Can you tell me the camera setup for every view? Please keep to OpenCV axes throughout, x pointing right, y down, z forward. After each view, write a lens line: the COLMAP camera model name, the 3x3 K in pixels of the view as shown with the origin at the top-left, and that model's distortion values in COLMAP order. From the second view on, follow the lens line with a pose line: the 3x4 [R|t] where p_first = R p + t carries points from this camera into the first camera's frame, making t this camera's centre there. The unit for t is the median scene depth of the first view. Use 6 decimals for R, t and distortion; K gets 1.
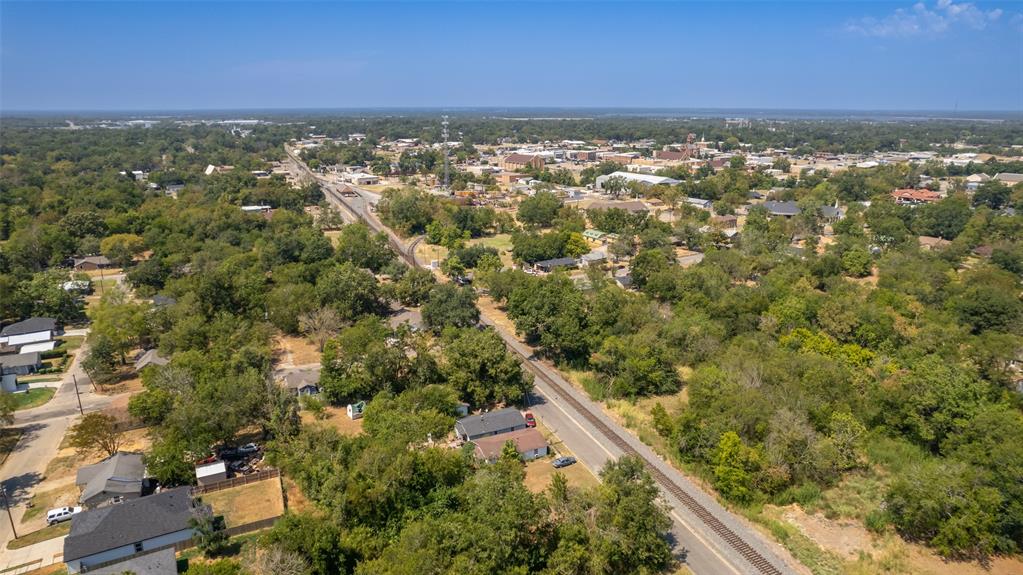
lens RADIAL K [[656.7, 0, 510.4], [0, 656.7, 287.2], [0, 0, 1]] dist [-0.074398, 0.068078]
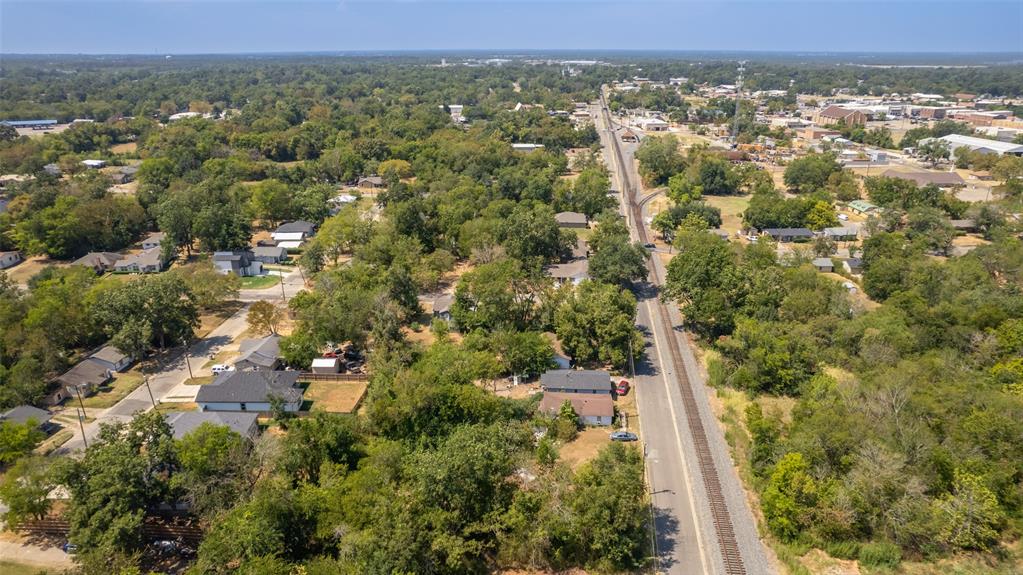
lens RADIAL K [[656.7, 0, 510.1], [0, 656.7, 286.6], [0, 0, 1]] dist [-0.074398, 0.068078]
pose [[0.876078, 0.165731, -0.452792, 0.170506], [-0.128696, 0.985378, 0.111661, -0.016706], [0.464677, -0.039551, 0.884597, 0.047009]]
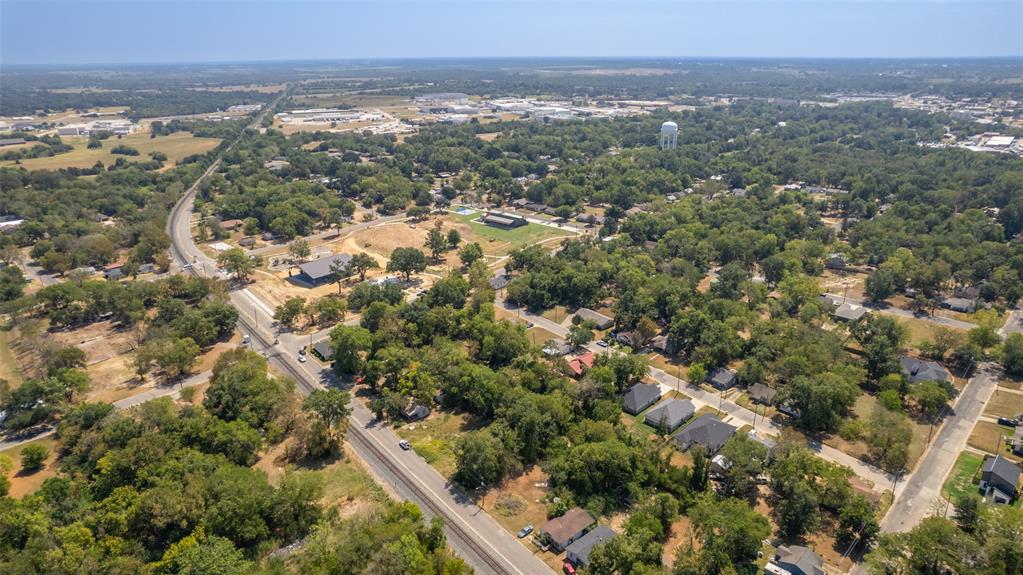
lens RADIAL K [[656.7, 0, 514.4], [0, 656.7, 287.4], [0, 0, 1]] dist [-0.074398, 0.068078]
pose [[-0.957476, 0.107225, -0.267848, 0.215545], [-0.072239, 0.809705, 0.582374, -0.490408], [0.279323, 0.576958, -0.767527, 0.898051]]
